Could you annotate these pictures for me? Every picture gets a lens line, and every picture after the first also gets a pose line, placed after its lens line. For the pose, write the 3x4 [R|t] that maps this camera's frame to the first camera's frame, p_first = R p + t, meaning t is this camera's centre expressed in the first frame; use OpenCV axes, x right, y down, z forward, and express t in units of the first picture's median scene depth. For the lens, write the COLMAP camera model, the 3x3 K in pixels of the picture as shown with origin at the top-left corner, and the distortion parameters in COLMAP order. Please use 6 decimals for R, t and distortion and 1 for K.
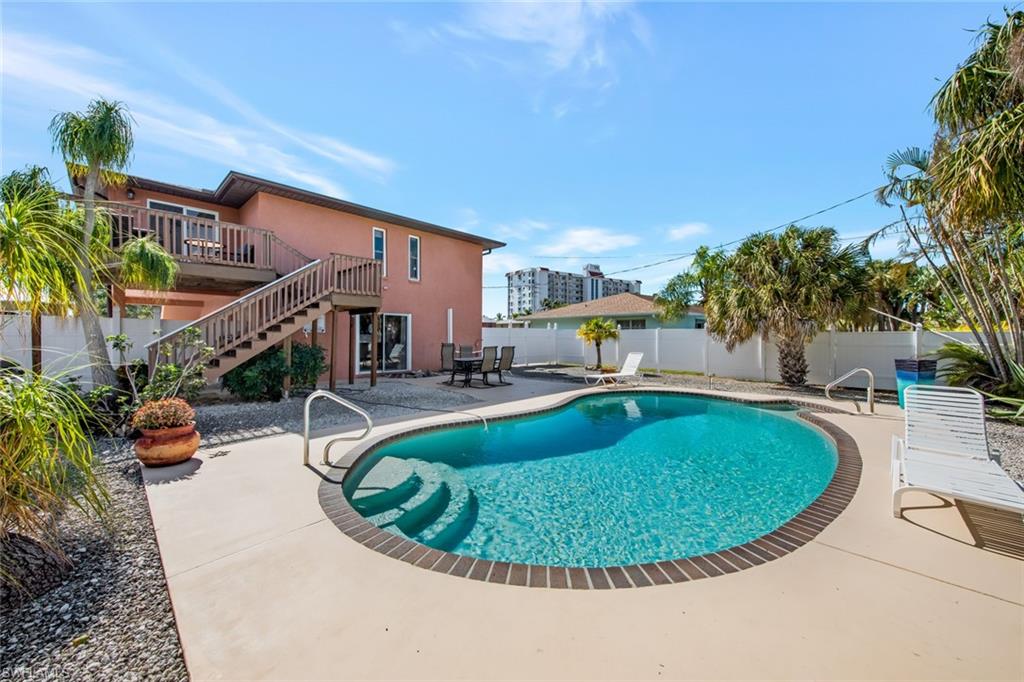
lens RADIAL K [[420.7, 0, 506.5], [0, 420.7, 337.4], [0, 0, 1]] dist [0.016315, -0.000155]
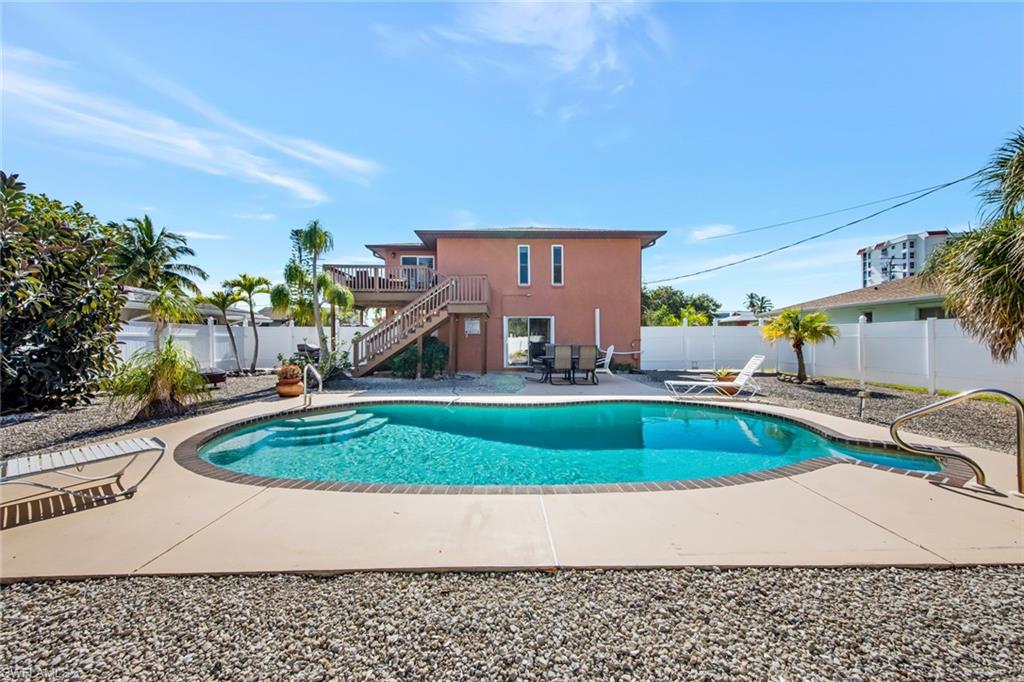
lens RADIAL K [[420.7, 0, 506.5], [0, 420.7, 337.4], [0, 0, 1]] dist [0.016315, -0.000155]
pose [[0.669867, -0.001182, -0.742480, 0.549936], [0.001970, 0.999998, 0.000185, 0.001773], [0.742478, -0.001586, 0.669868, 0.163971]]
